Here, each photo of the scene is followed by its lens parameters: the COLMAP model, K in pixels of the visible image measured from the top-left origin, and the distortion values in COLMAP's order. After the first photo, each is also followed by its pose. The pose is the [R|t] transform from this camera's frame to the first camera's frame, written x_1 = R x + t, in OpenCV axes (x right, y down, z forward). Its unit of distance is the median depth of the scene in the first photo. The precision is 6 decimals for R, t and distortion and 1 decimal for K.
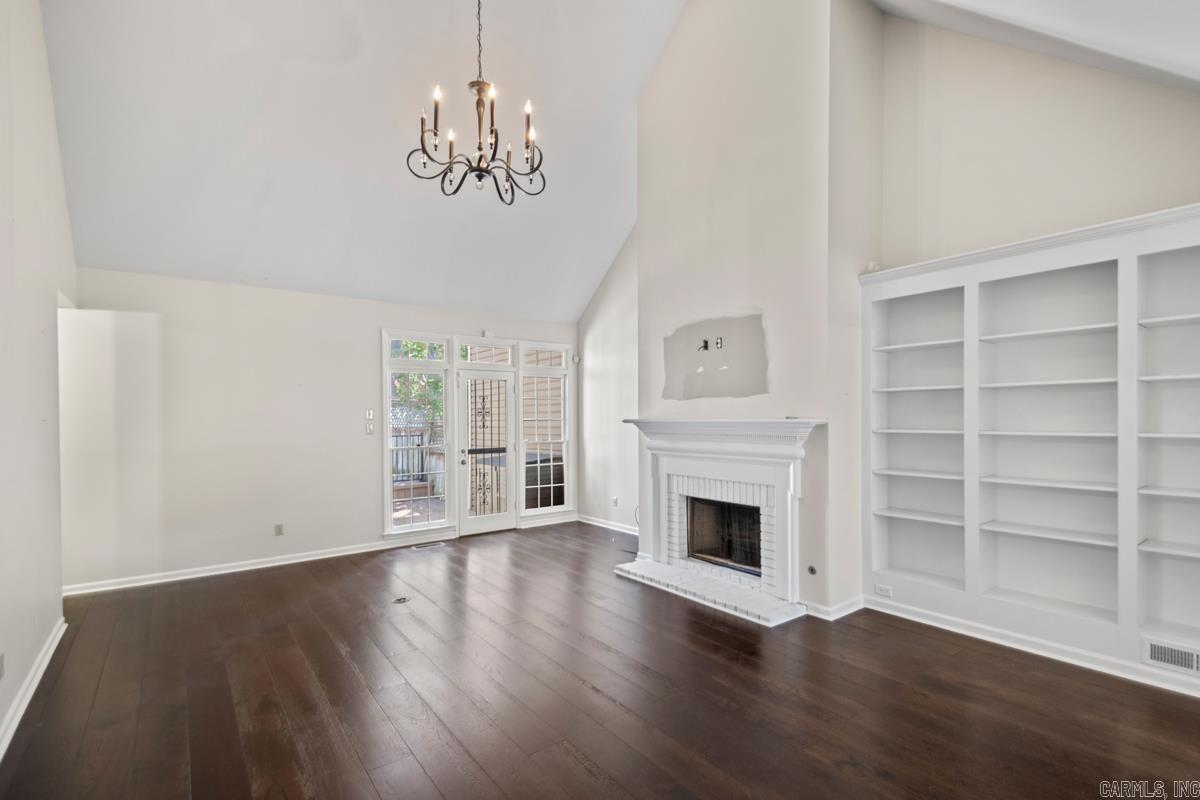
lens RADIAL K [[566.6, 0, 603.3], [0, 566.6, 411.1], [0, 0, 1]] dist [0.025667, -0.016545]
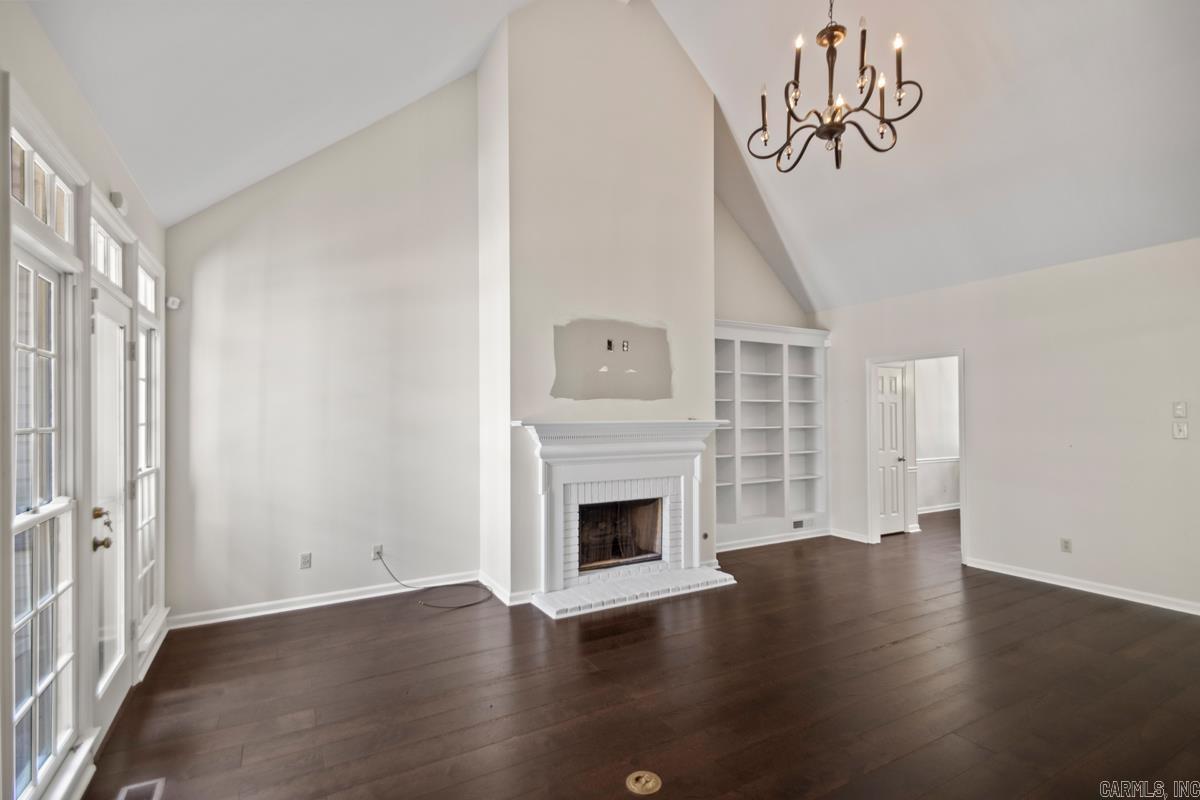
lens RADIAL K [[566.6, 0, 590.3], [0, 566.6, 409.5], [0, 0, 1]] dist [0.025667, -0.016545]
pose [[0.133387, 0.019700, 0.990868, -0.794683], [-0.007182, 0.999795, -0.018911, 0.013728], [-0.991038, -0.004593, 0.133501, 0.903764]]
